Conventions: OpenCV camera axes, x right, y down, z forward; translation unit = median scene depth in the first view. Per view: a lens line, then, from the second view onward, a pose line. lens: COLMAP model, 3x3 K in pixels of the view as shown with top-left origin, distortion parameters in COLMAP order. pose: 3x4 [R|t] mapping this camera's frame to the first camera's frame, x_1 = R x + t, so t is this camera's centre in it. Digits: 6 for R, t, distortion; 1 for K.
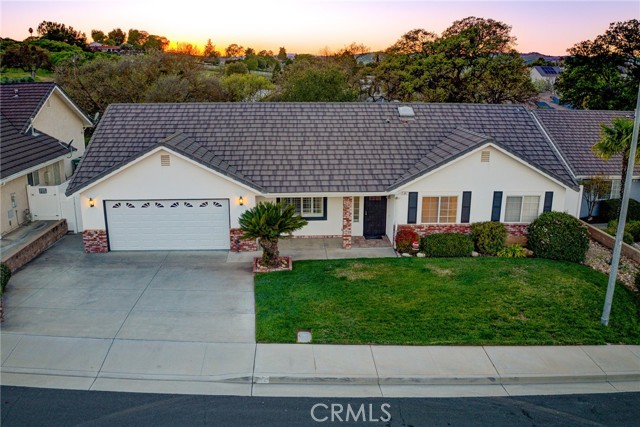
lens RADIAL K [[532.1, 0, 323.7], [0, 532.1, 209.9], [0, 0, 1]] dist [-0.098371, -0.021889]
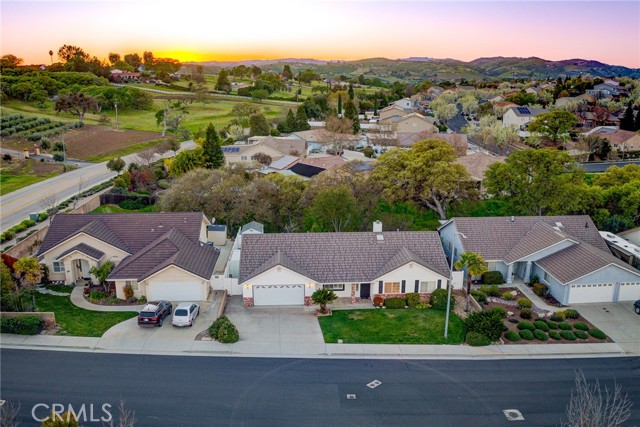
lens RADIAL K [[532.1, 0, 320.4], [0, 532.1, 215.0], [0, 0, 1]] dist [-0.098371, -0.021889]
pose [[0.999965, -0.002253, -0.008007, -0.086858], [0.002286, 0.999989, 0.004108, -0.349759], [0.007997, -0.004126, 0.999960, -1.430968]]
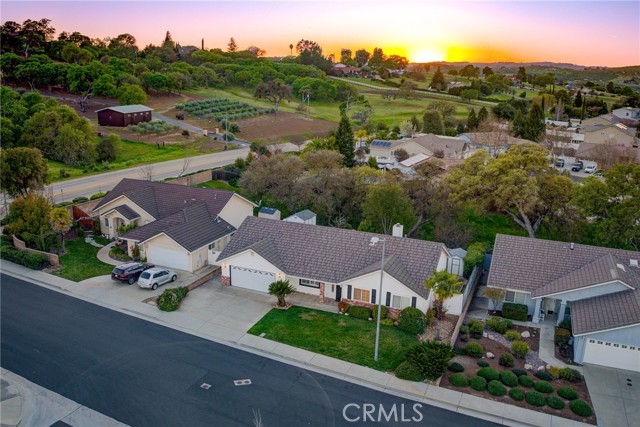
lens RADIAL K [[532.1, 0, 318.5], [0, 532.1, 211.9], [0, 0, 1]] dist [-0.098371, -0.021889]
pose [[0.892503, 0.127692, -0.432590, 0.980561], [-0.128793, 0.991307, 0.026892, -0.382469], [0.432263, 0.031713, 0.901190, -1.054141]]
